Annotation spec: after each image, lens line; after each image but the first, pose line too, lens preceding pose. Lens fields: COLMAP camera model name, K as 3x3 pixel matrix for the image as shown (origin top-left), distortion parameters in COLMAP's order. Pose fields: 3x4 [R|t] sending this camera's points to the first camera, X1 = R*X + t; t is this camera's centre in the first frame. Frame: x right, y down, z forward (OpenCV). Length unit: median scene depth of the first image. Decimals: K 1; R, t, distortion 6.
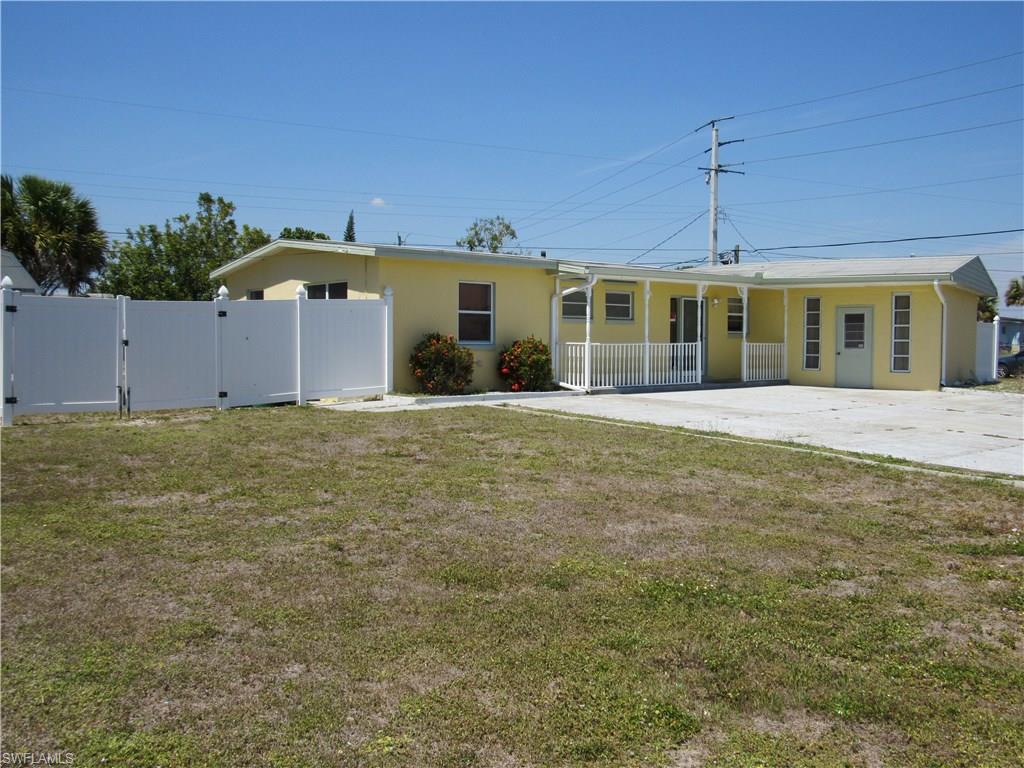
lens RADIAL K [[919.3, 0, 512.0], [0, 919.3, 384.0], [0, 0, 1]] dist [-0.024285, 0.006553]
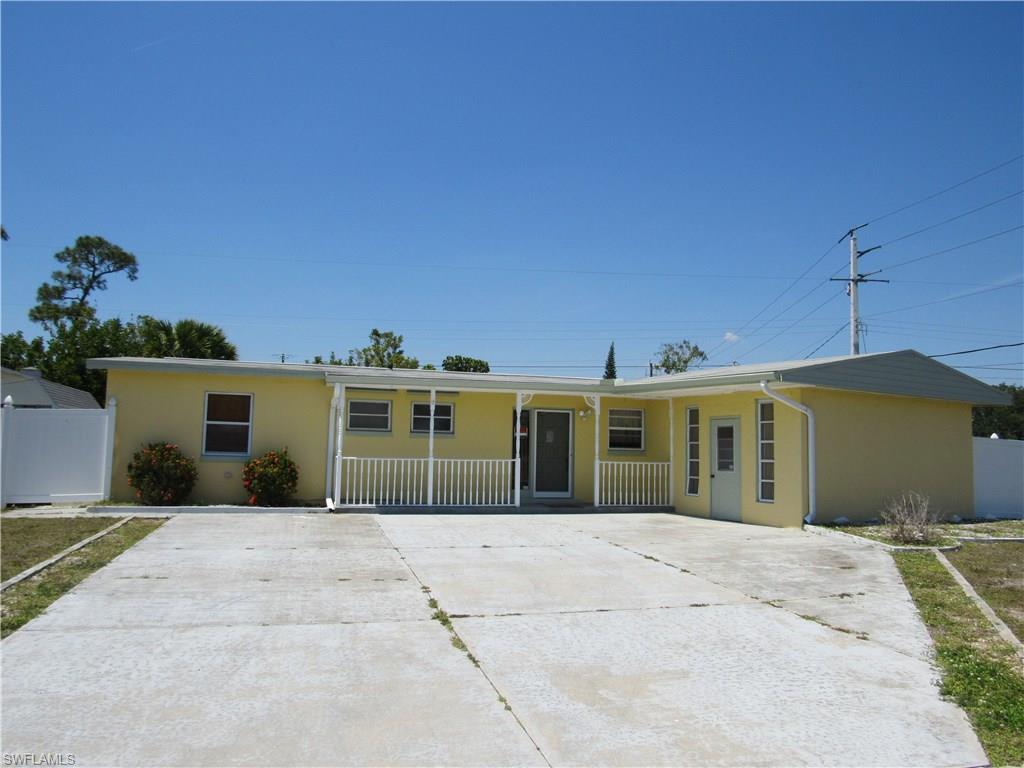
lens RADIAL K [[798.2, 0, 512.0], [0, 798.2, 384.0], [0, 0, 1]] dist [-0.040716, 0.002678]
pose [[0.913498, -0.020800, -0.406312, 0.496160], [-0.036126, 0.990600, -0.131932, -0.015308], [0.405237, 0.135198, 0.904160, 0.290679]]
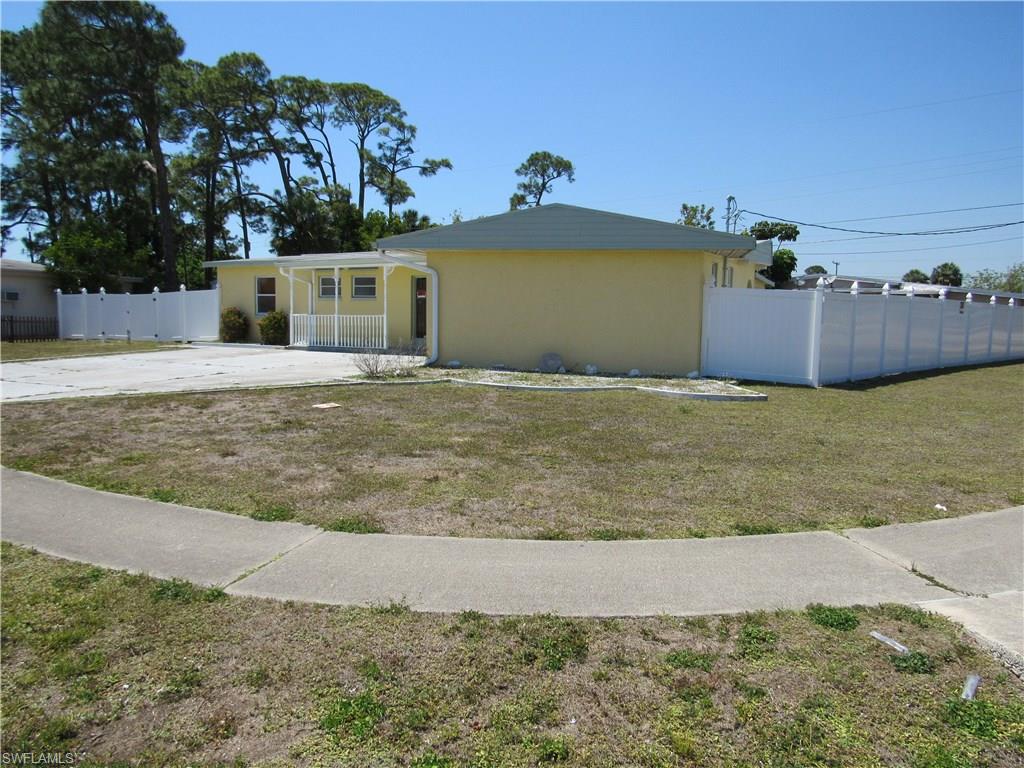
lens RADIAL K [[729.0, 0, 512.0], [0, 729.0, 384.0], [0, 0, 1]] dist [-0.007950, -0.002224]
pose [[0.369814, 0.090914, -0.924647, 1.128887], [-0.052969, 0.995645, 0.076710, -0.036181], [0.927594, 0.020609, 0.373020, 0.778428]]
